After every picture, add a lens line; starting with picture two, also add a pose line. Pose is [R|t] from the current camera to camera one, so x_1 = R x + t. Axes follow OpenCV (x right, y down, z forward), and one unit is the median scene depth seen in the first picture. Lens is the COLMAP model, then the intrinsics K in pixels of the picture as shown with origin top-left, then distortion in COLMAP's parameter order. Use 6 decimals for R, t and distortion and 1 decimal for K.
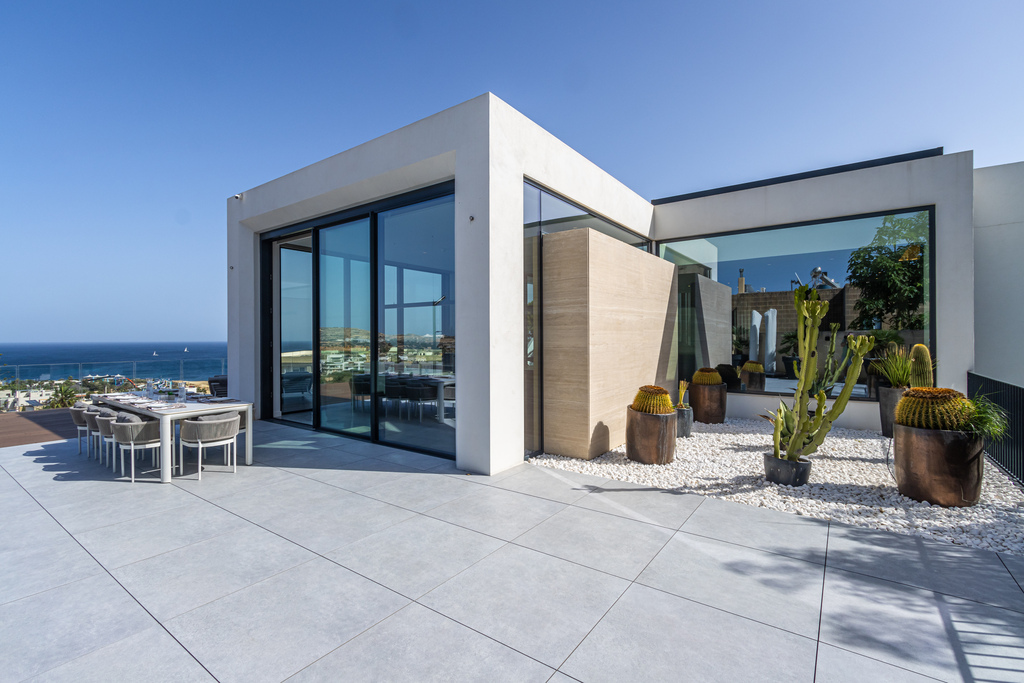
lens RADIAL K [[479.8, 0, 496.8], [0, 479.8, 334.5], [0, 0, 1]] dist [0.002496, 0.000937]
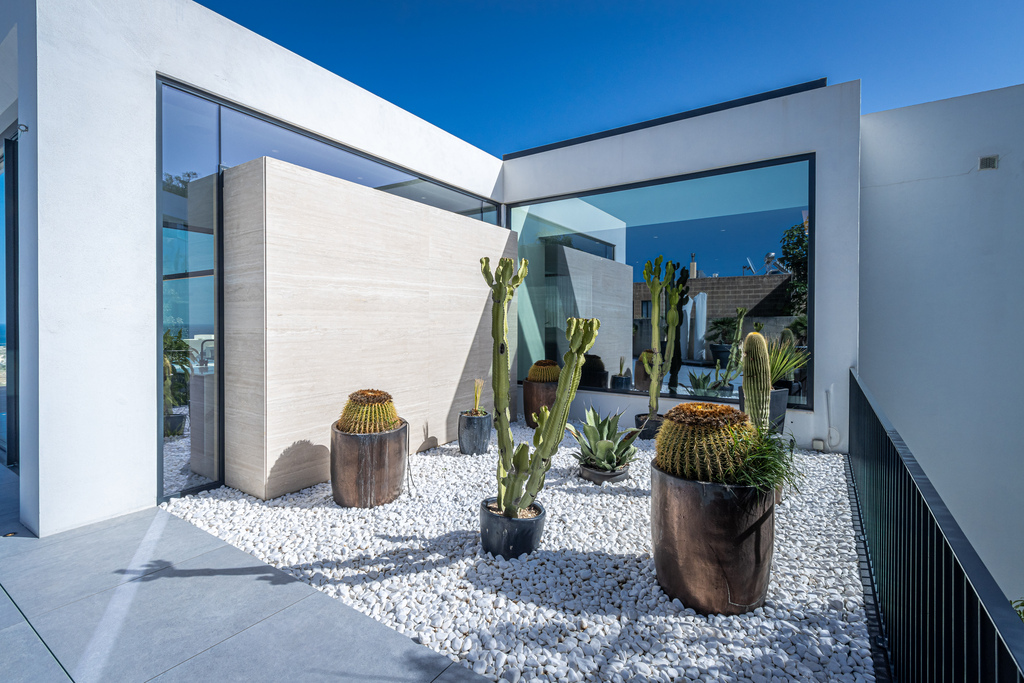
lens RADIAL K [[475.0, 0, 485.2], [0, 475.0, 323.9], [0, 0, 1]] dist [0.001468, 0.000020]
pose [[0.999734, 0.007028, 0.021956, 0.498930], [-0.007237, 0.999929, 0.009426, 0.004374], [-0.021889, -0.009582, 0.999714, 0.332773]]
